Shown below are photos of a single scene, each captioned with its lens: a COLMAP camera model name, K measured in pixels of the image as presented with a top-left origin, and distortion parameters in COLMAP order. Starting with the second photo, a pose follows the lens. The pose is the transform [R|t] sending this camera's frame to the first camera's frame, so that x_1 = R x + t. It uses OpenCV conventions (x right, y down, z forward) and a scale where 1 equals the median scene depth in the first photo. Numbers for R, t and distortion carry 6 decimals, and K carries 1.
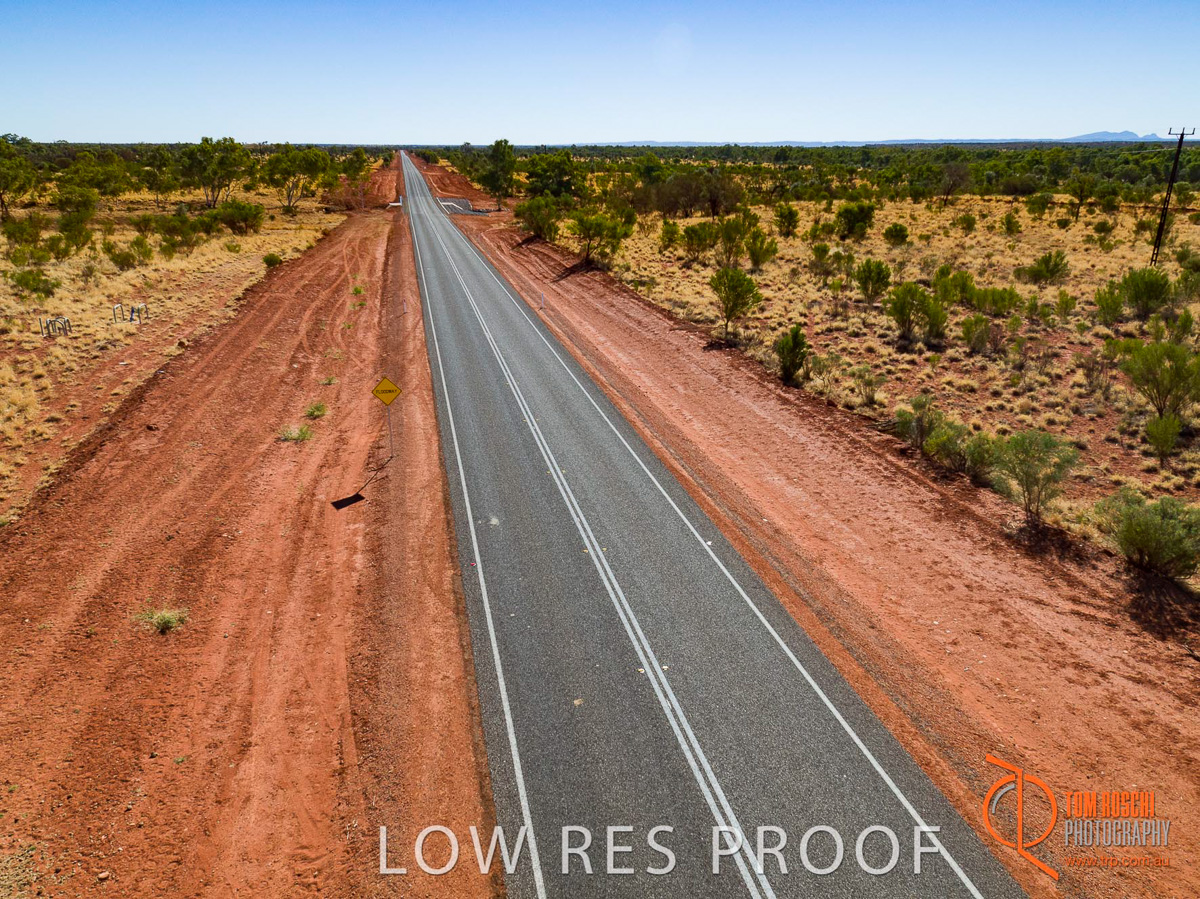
lens RADIAL K [[870.9, 0, 600.0], [0, 870.9, 449.5], [0, 0, 1]] dist [0.004952, 0.000182]
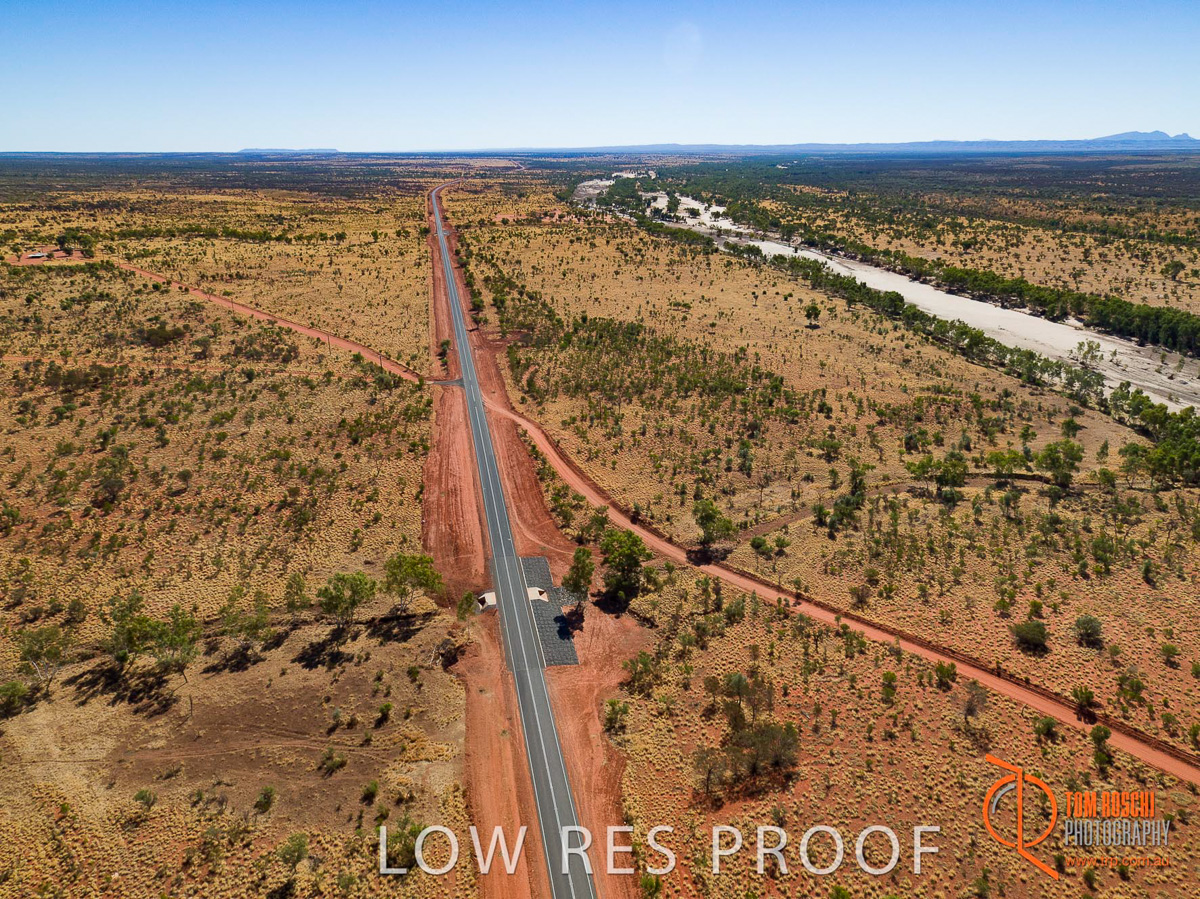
lens RADIAL K [[870.9, 0, 600.0], [0, 870.9, 449.5], [0, 0, 1]] dist [0.004952, 0.000182]
pose [[0.999696, 0.008657, -0.023101, -0.351172], [-0.008764, 0.999951, -0.004568, -2.658226], [0.023060, 0.004769, 0.999723, -0.900005]]
